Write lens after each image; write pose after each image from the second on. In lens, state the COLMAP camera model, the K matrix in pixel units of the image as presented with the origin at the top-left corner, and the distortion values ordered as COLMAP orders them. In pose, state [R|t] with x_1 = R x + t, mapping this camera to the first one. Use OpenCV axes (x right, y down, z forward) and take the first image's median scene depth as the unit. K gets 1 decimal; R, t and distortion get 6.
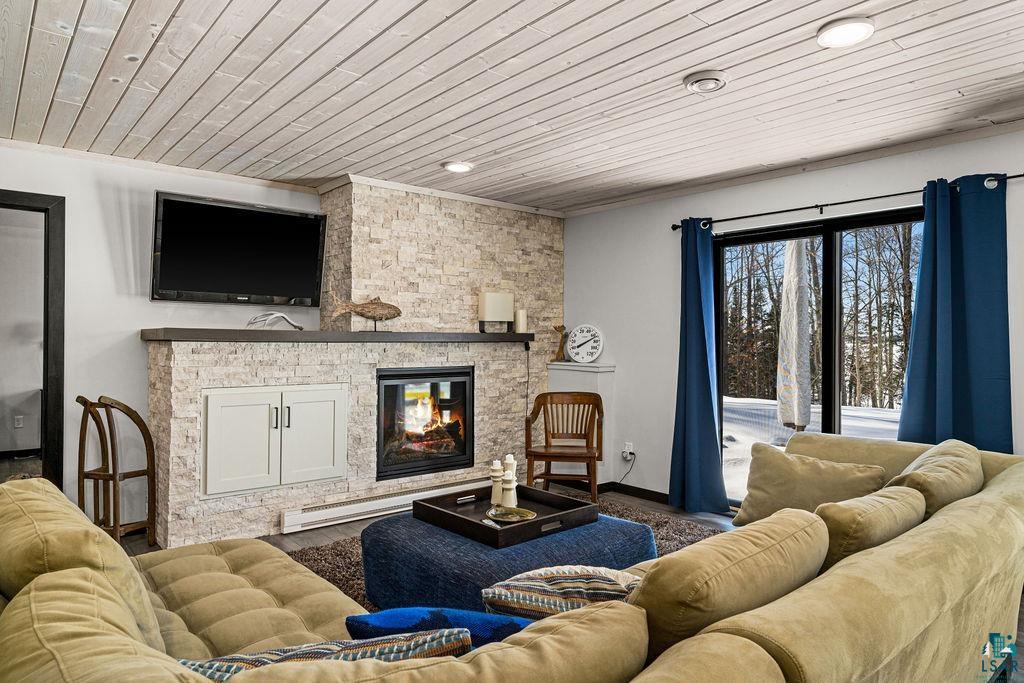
lens RADIAL K [[625.6, 0, 511.1], [0, 625.6, 338.8], [0, 0, 1]] dist [-0.000439, -0.000066]
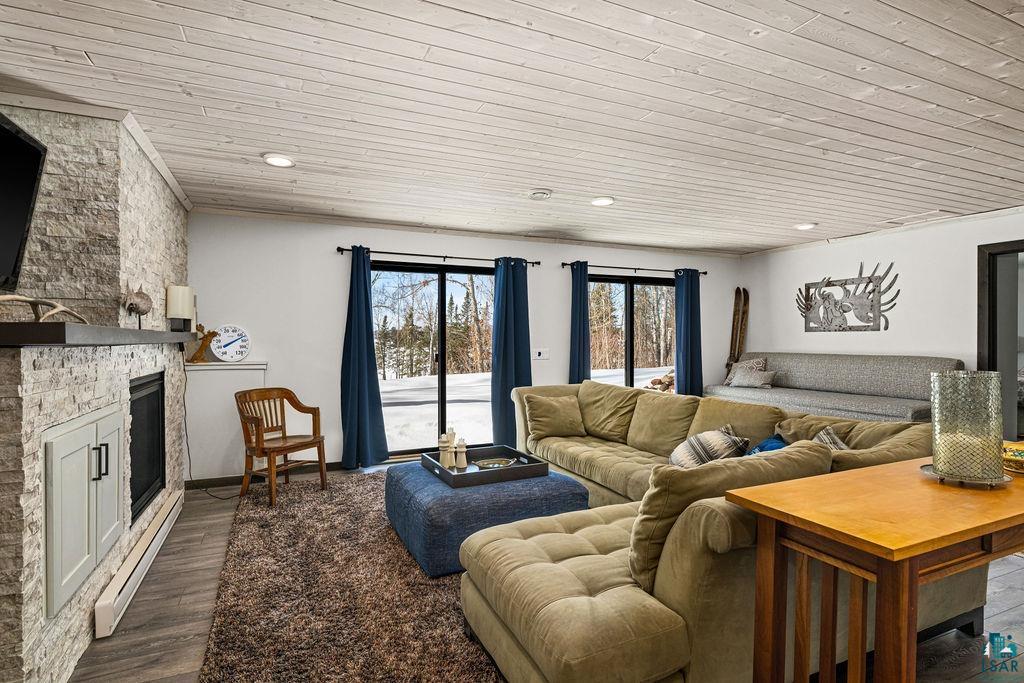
lens RADIAL K [[515.1, 0, 509.3], [0, 515.1, 338.2], [0, 0, 1]] dist [0.001431, 0.000103]
pose [[0.293781, -0.008734, 0.955833, -0.660167], [0.002093, 0.999962, 0.008494, -0.007334], [-0.955871, -0.000495, 0.293788, 0.383907]]
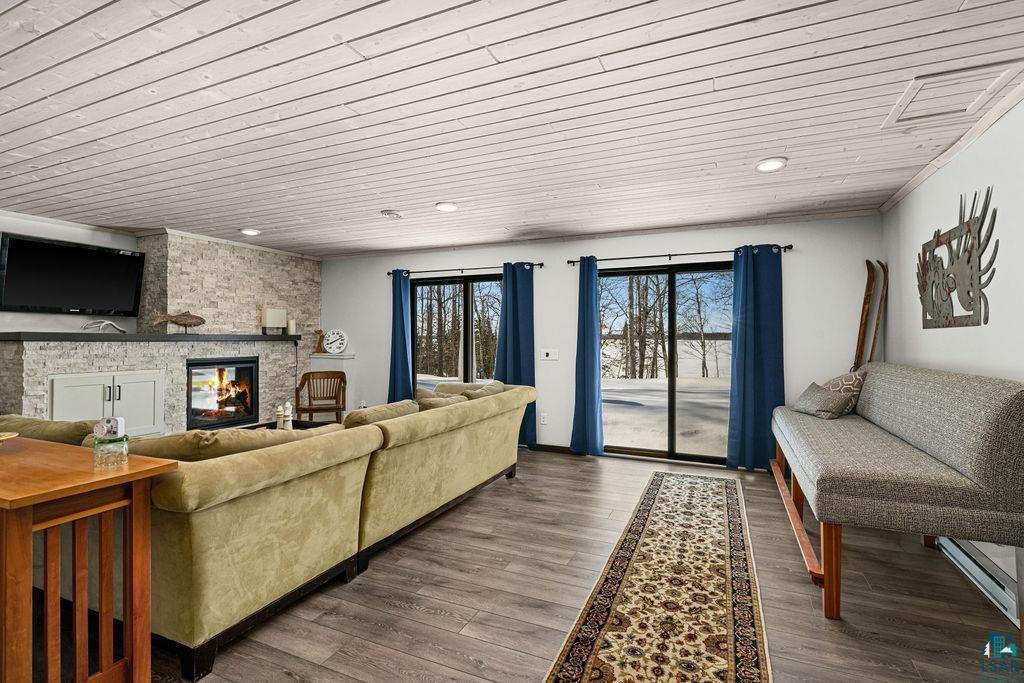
lens RADIAL K [[492.7, 0, 504.2], [0, 492.7, 337.4], [0, 0, 1]] dist [0.010746, -0.001514]
pose [[0.907679, -0.003338, 0.419652, -0.022341], [0.003977, 0.999992, -0.000648, 0.000289], [-0.419646, 0.002257, 0.907685, -0.382174]]
